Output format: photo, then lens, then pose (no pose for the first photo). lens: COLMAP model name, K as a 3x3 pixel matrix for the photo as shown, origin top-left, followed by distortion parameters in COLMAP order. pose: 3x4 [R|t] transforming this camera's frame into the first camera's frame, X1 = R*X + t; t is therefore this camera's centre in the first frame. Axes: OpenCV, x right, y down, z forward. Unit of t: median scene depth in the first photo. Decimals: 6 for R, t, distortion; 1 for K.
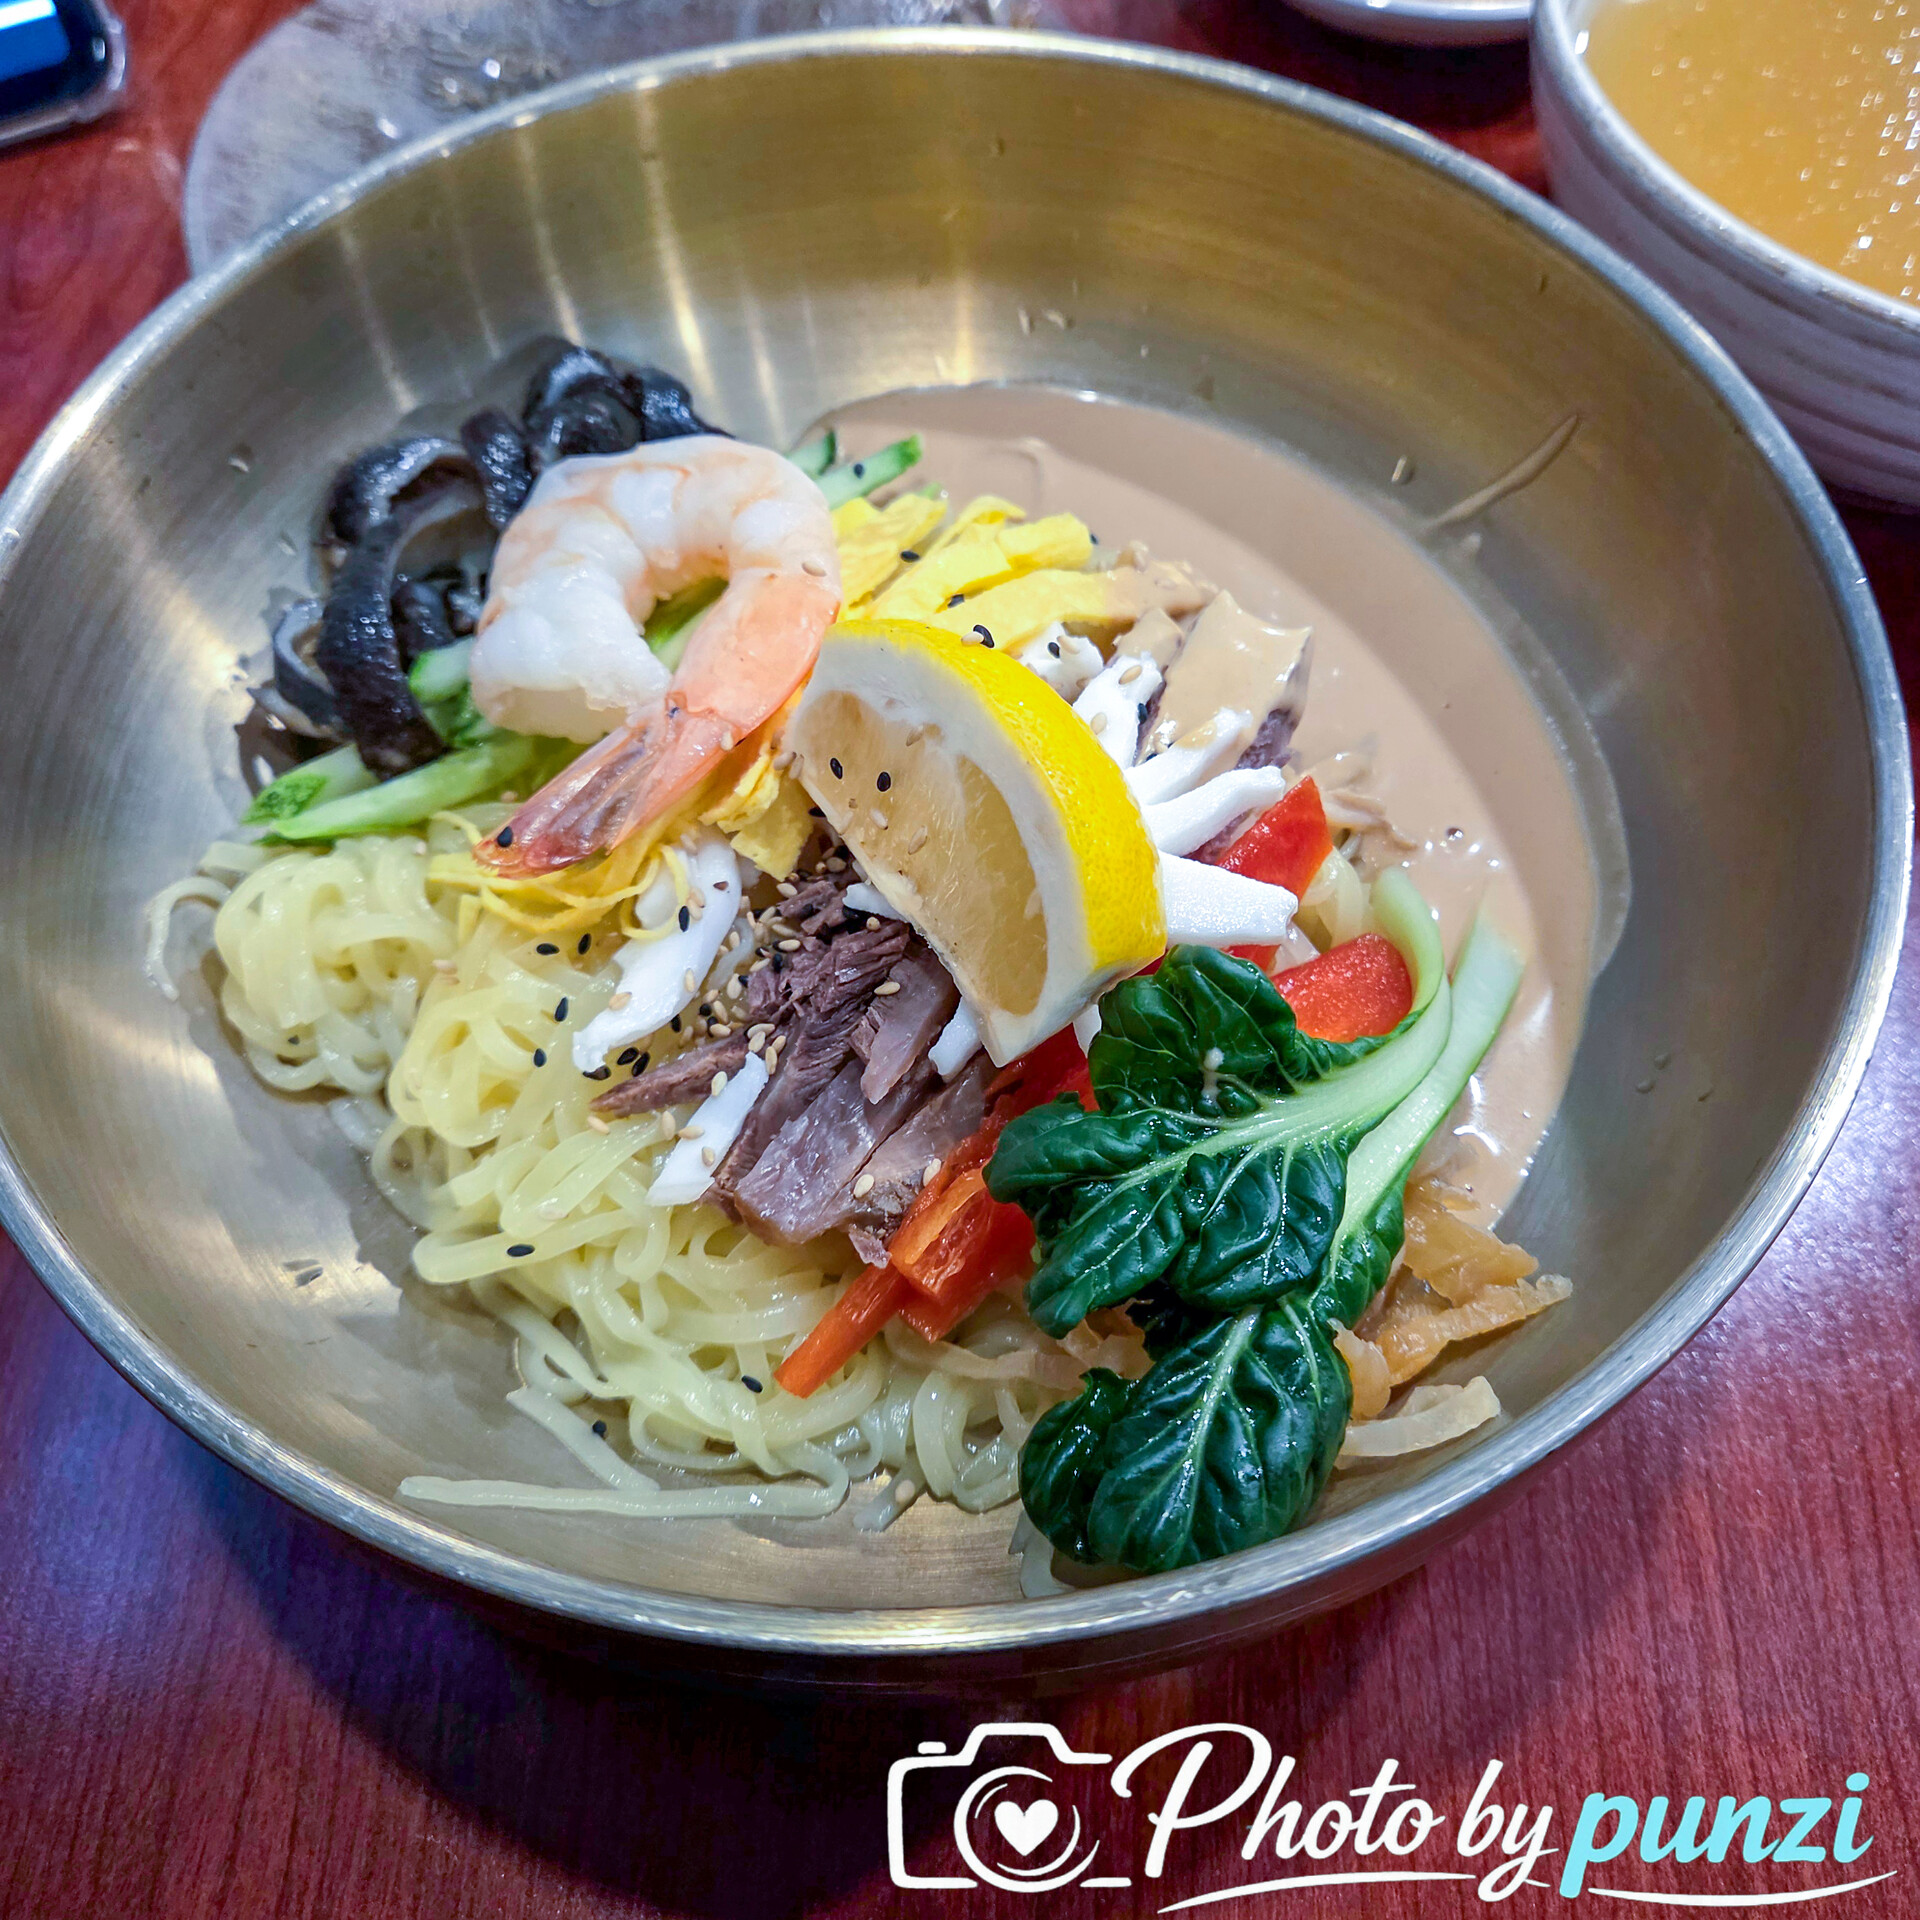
lens RADIAL K [[1793.1, 0, 962.4], [0, 1793.1, 898.5], [0, 0, 1]] dist [0.036972, -0.050764]
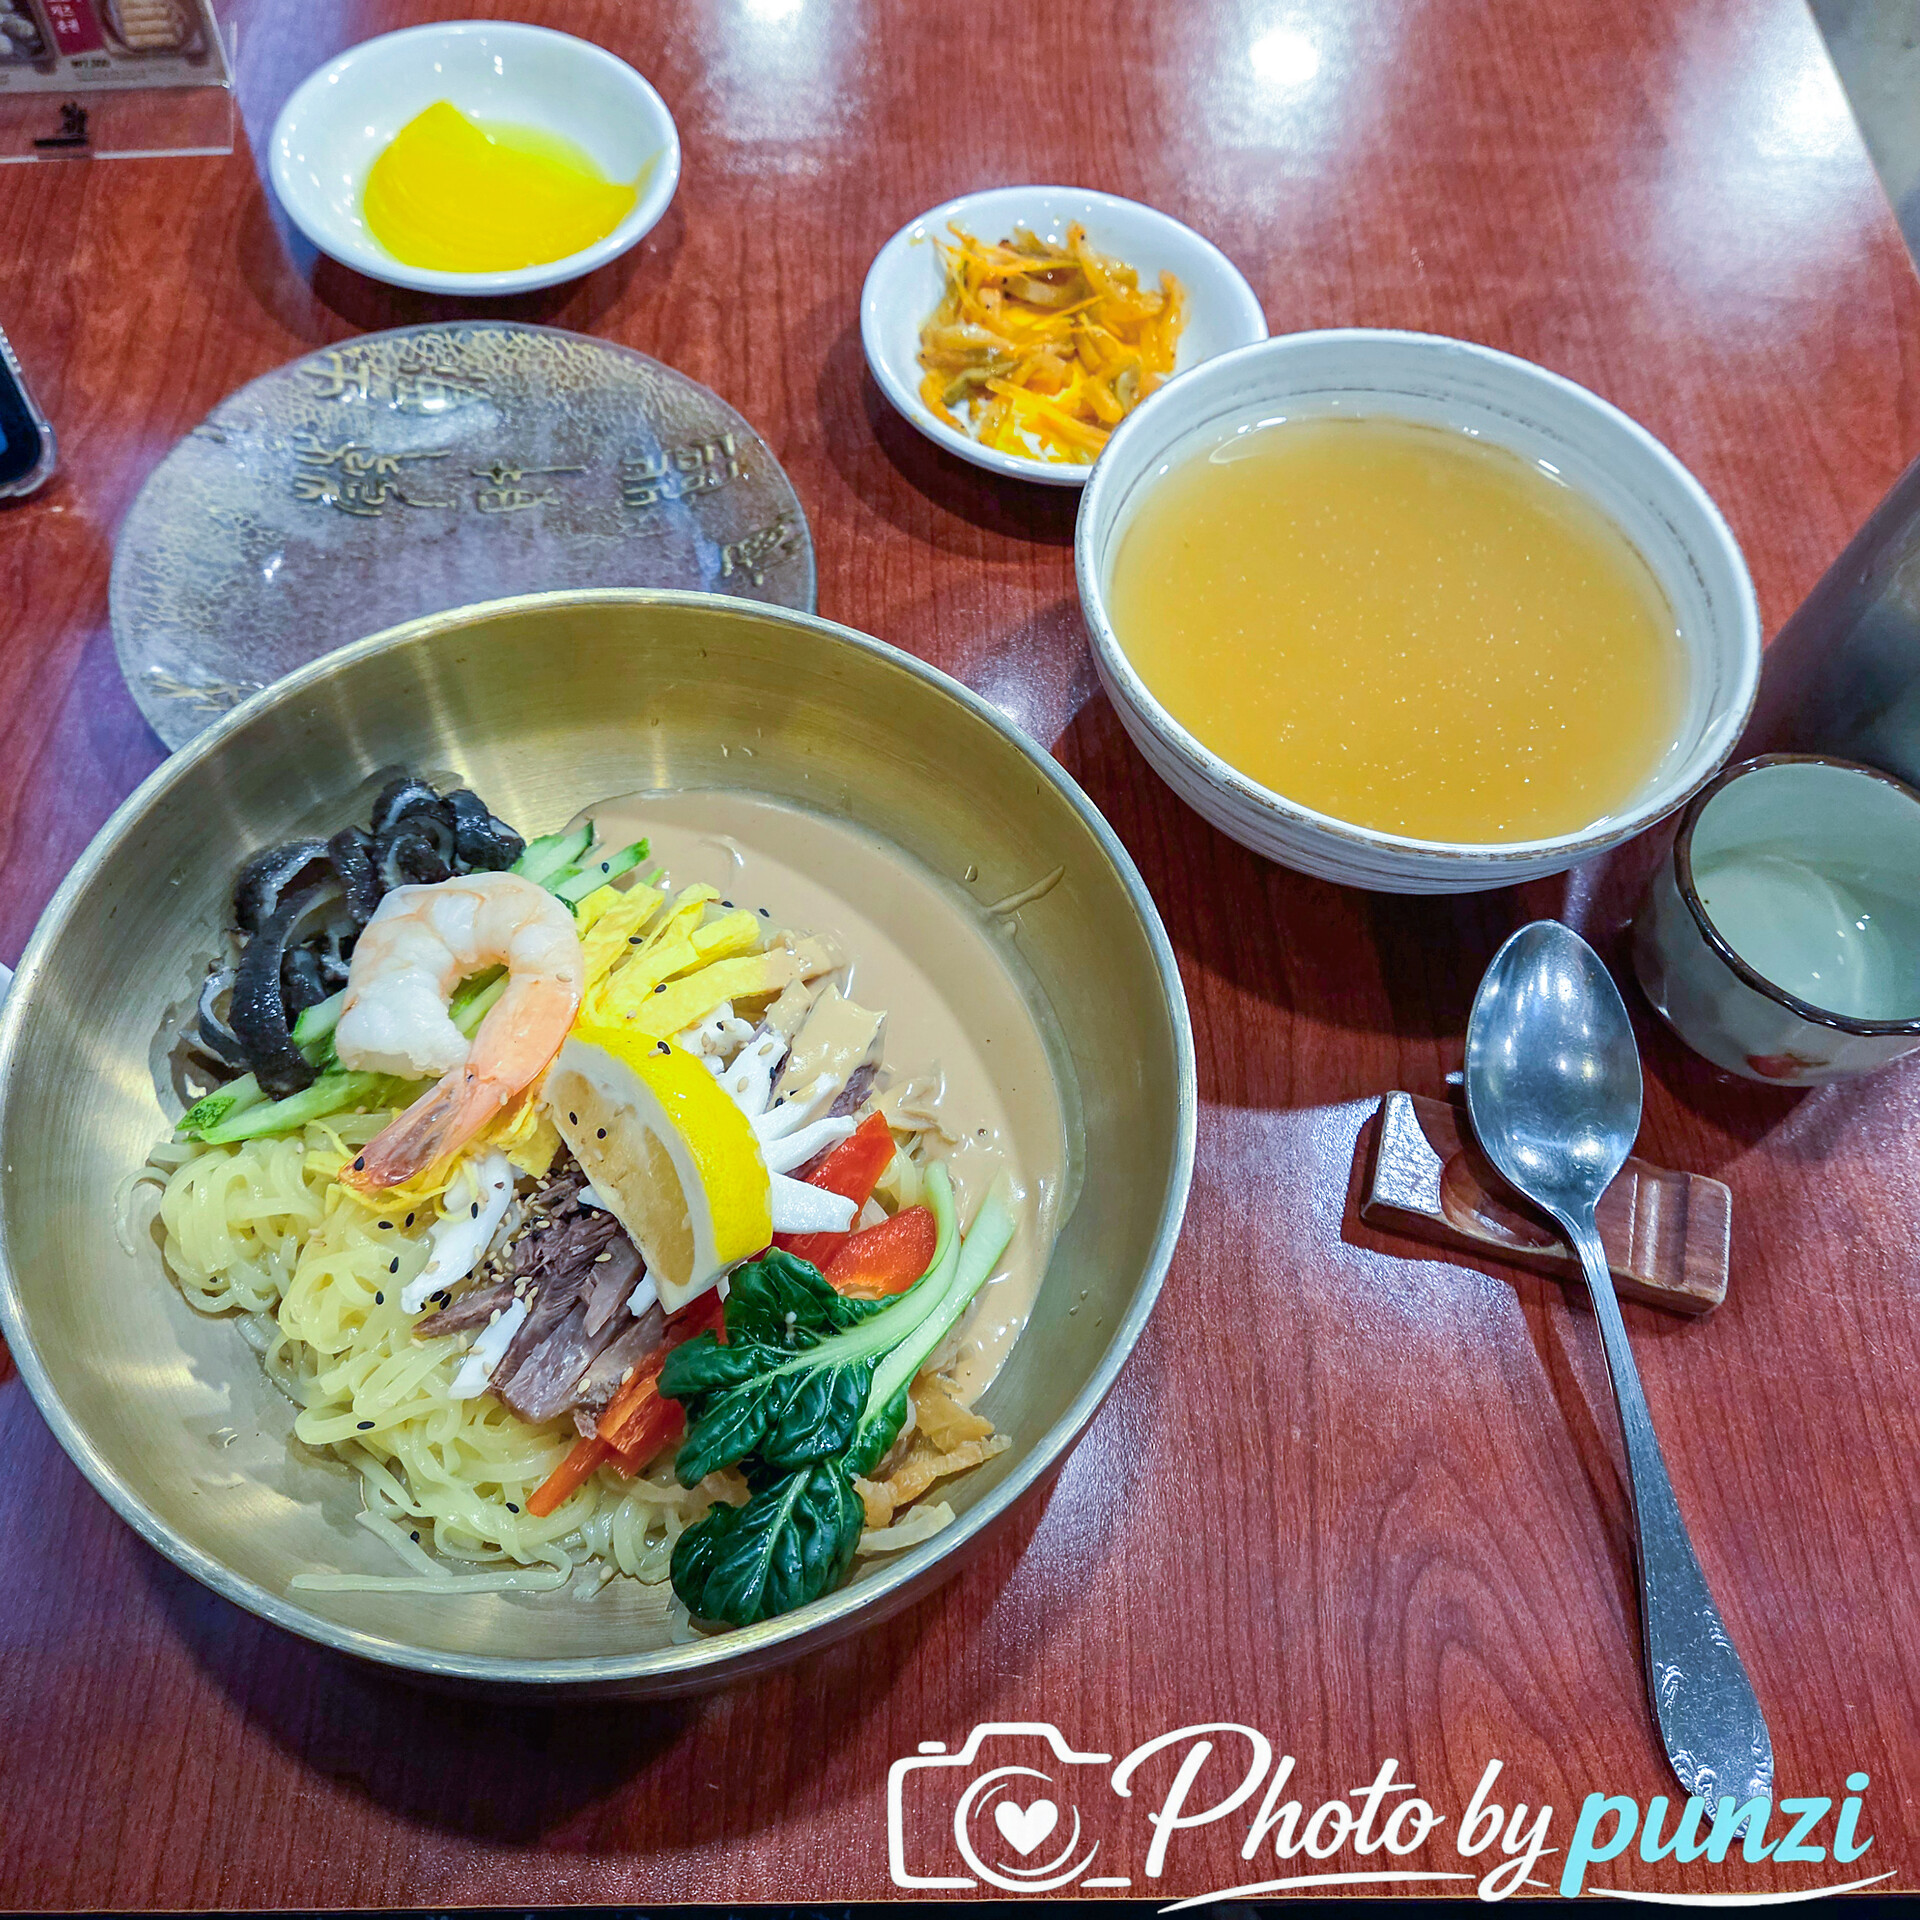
lens RADIAL K [[1673.5, 0, 916.1], [0, 1673.5, 956.6], [0, 0, 1]] dist [0.063645, -0.072925]
pose [[0.996413, 0.012664, 0.083671, 0.108089], [-0.014130, 0.999756, 0.016950, -0.248984], [-0.083436, -0.018072, 0.996349, -0.517879]]
